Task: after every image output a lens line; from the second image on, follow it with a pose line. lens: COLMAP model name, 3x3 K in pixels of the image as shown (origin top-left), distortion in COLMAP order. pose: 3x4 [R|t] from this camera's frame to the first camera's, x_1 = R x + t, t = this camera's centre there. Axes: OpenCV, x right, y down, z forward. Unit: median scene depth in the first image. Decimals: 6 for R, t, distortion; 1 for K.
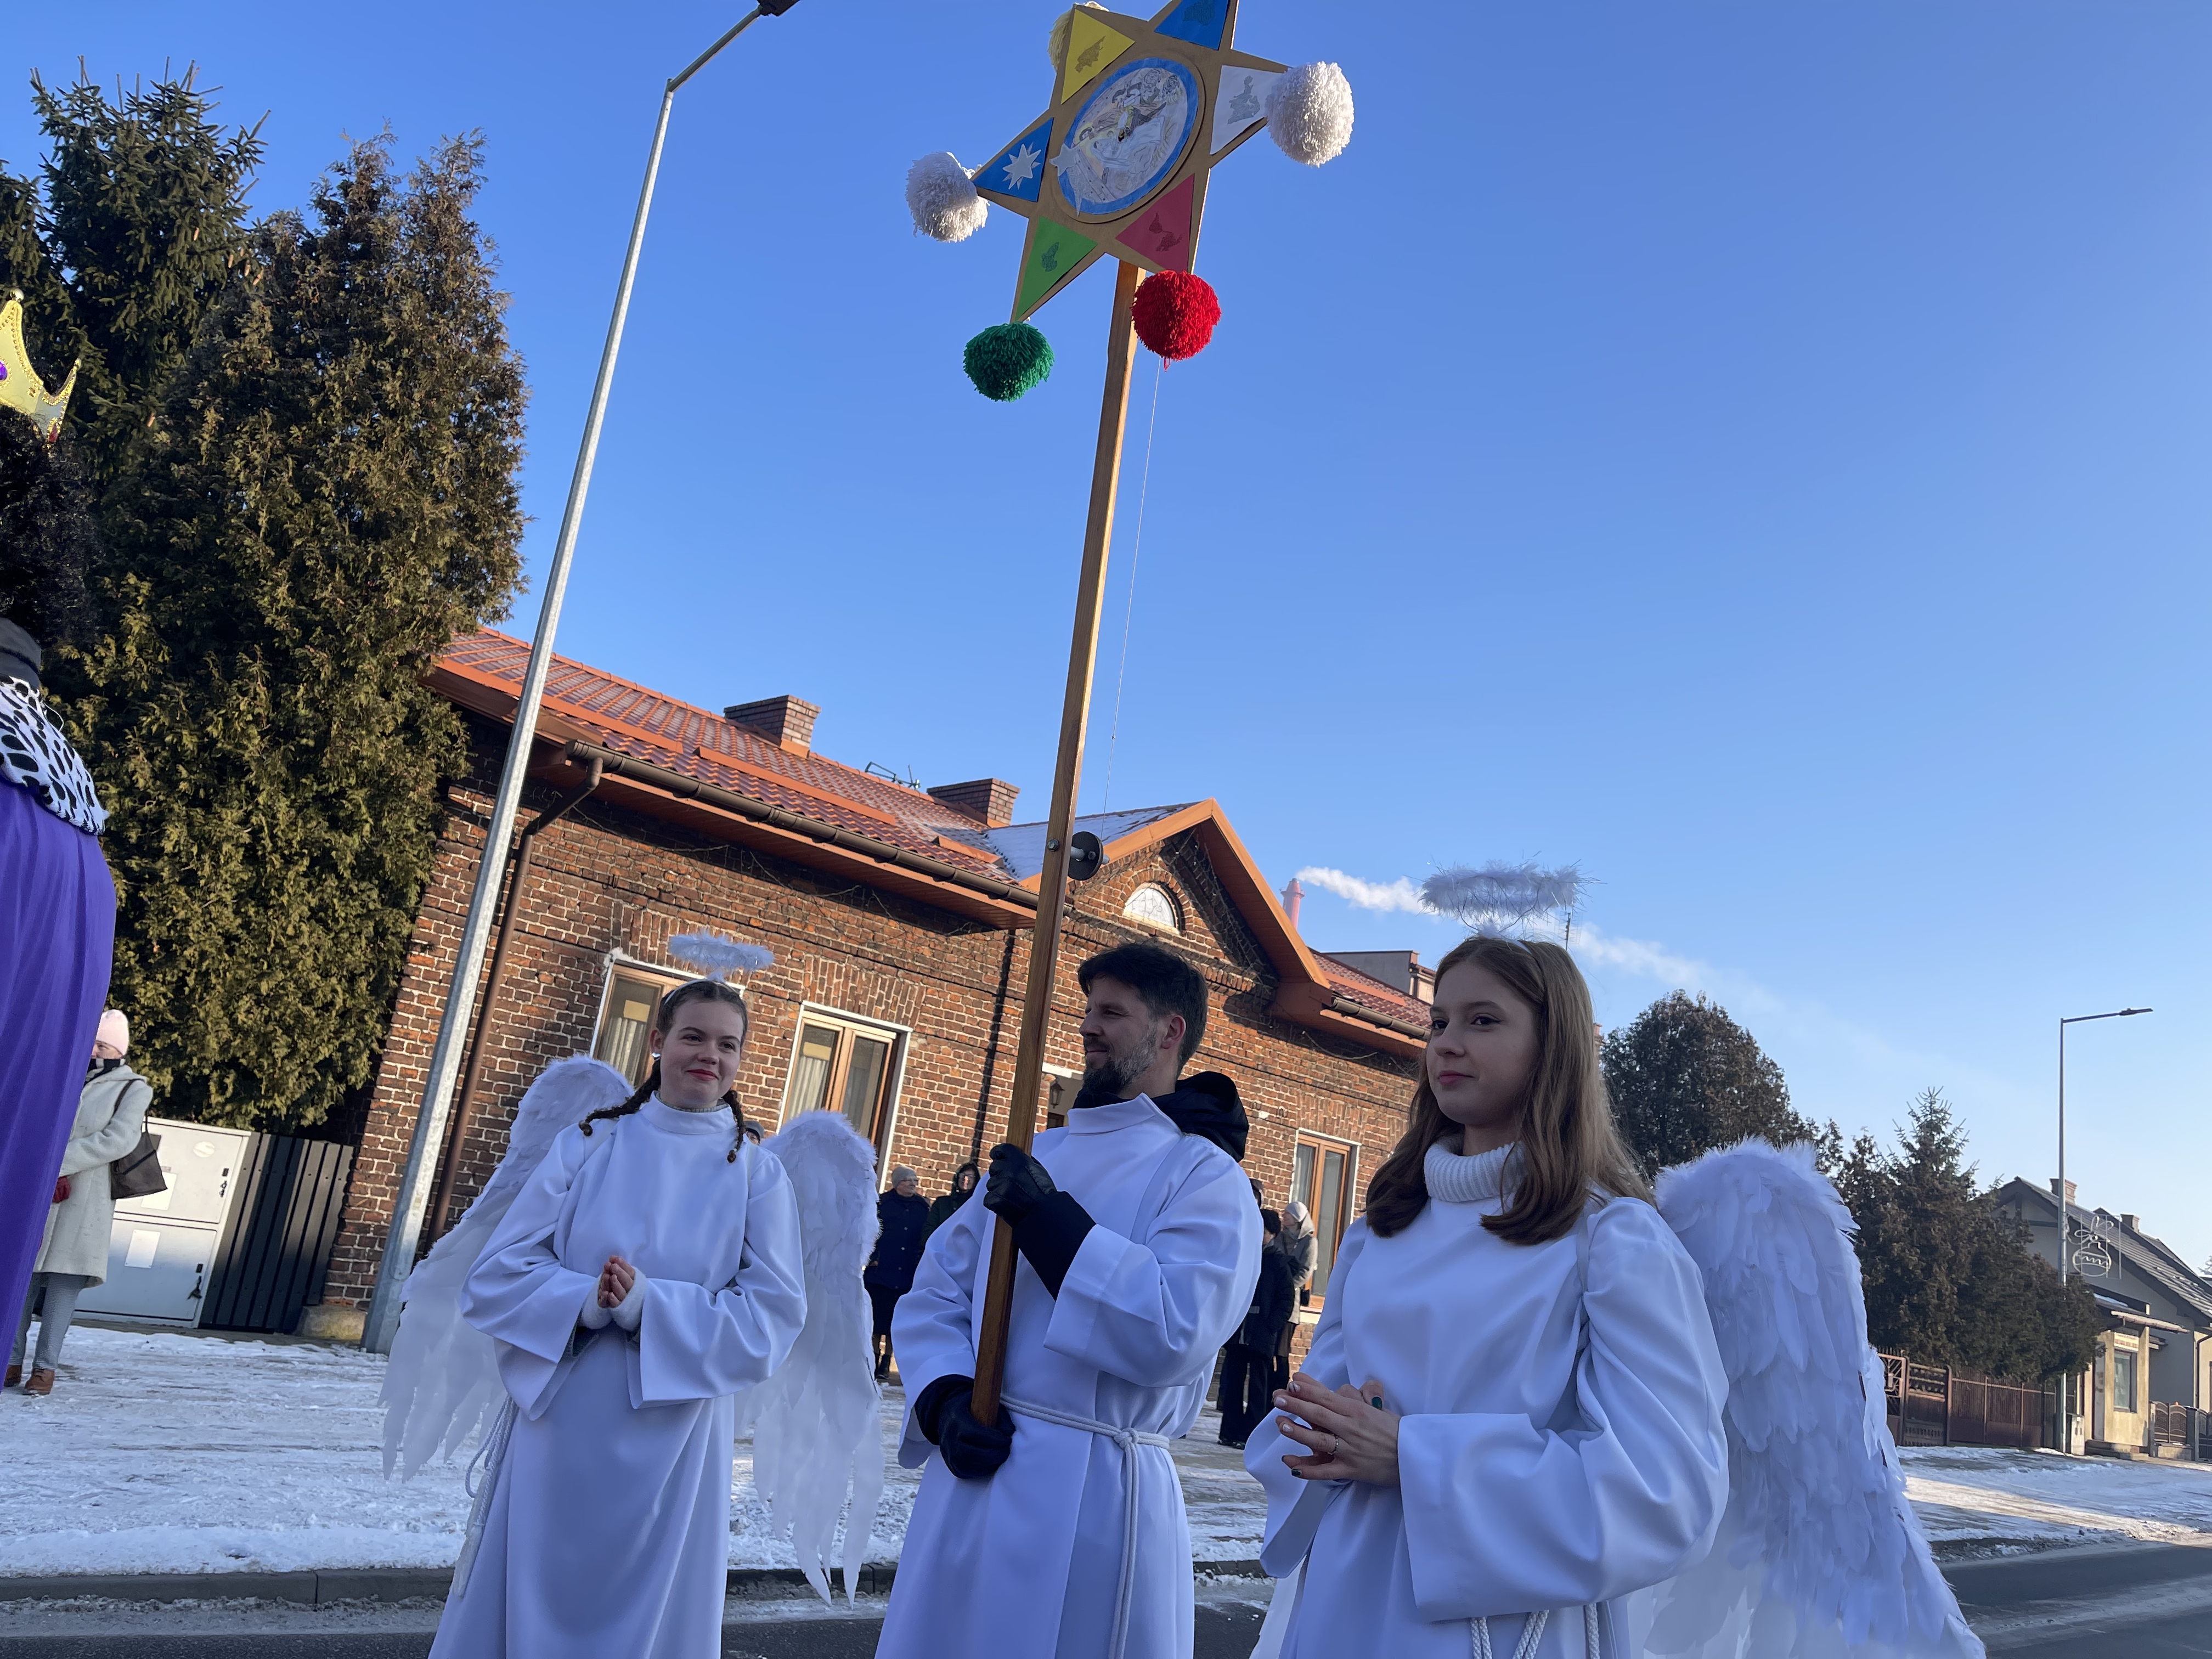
lens RADIAL K [[1677.2, 0, 1127.9], [0, 1677.2, 839.0], [0, 0, 1]] dist [0.067625, -0.086066]
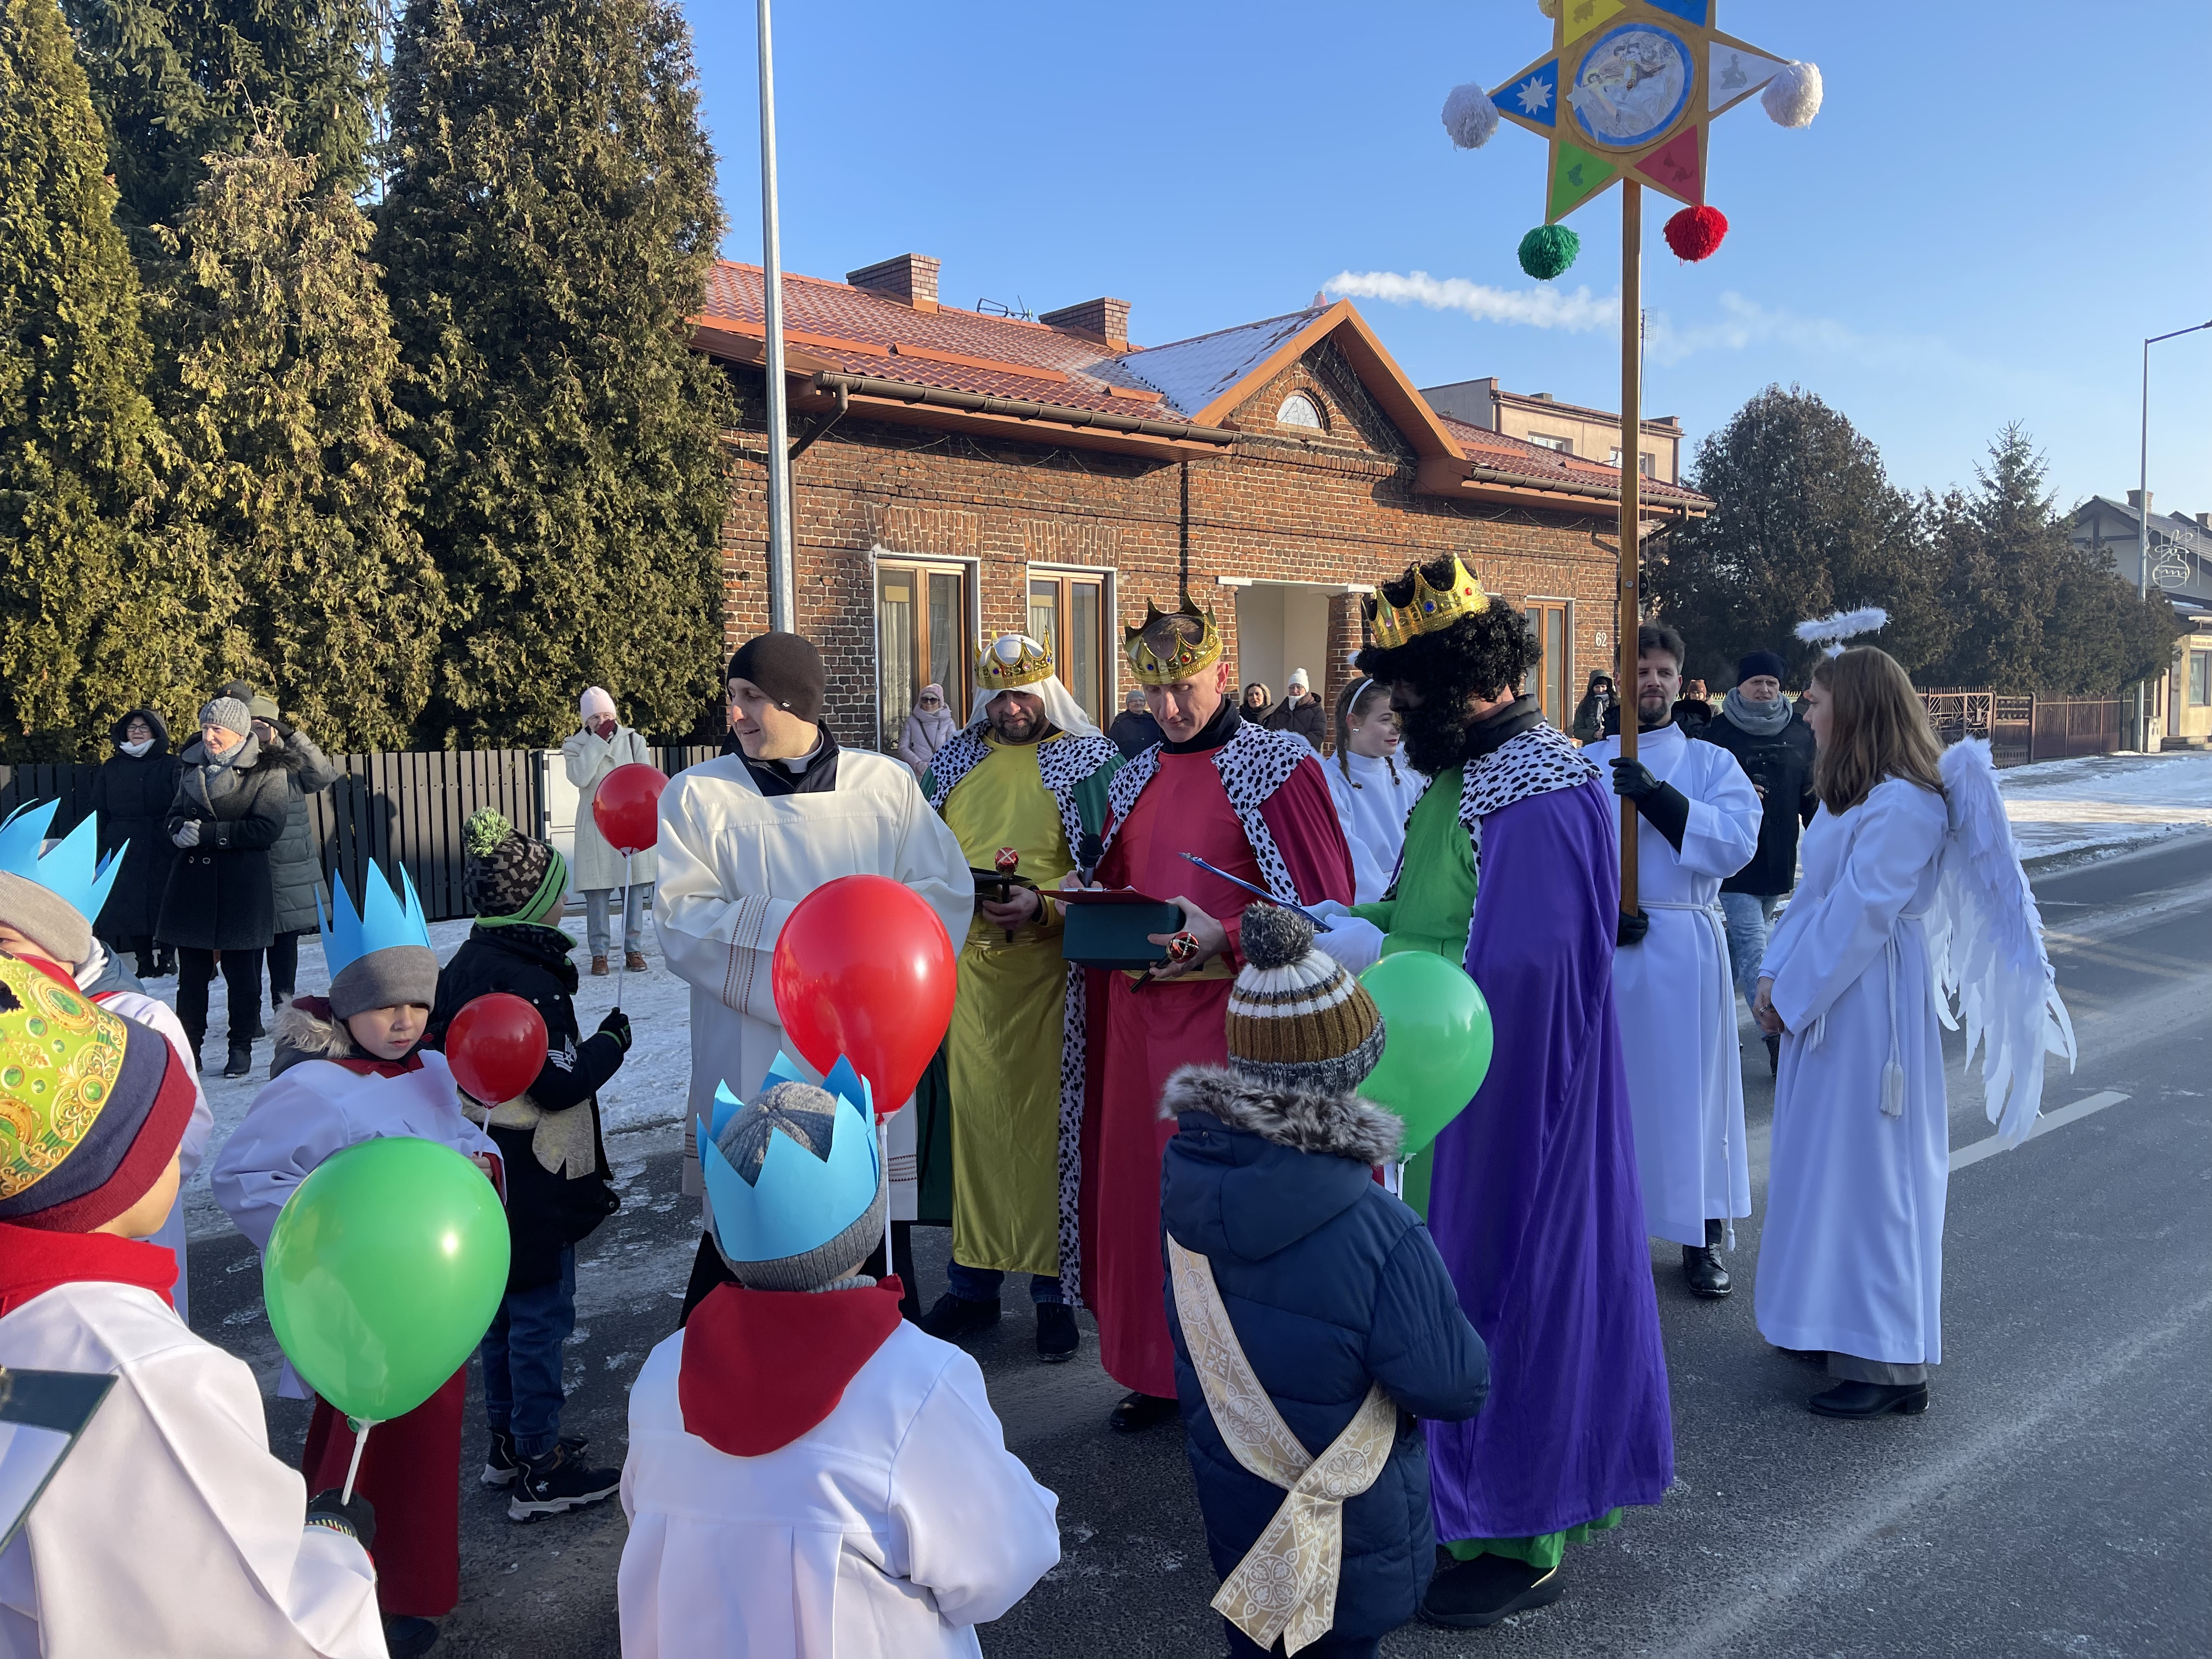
lens RADIAL K [[1677.2, 0, 1089.4], [0, 1677.2, 817.3], [0, 0, 1]] dist [0.067625, -0.086066]
pose [[0.987135, -0.144642, -0.068141, -0.106535], [0.158540, 0.940719, 0.299854, -0.079204], [0.020730, -0.306799, 0.951549, -0.138345]]
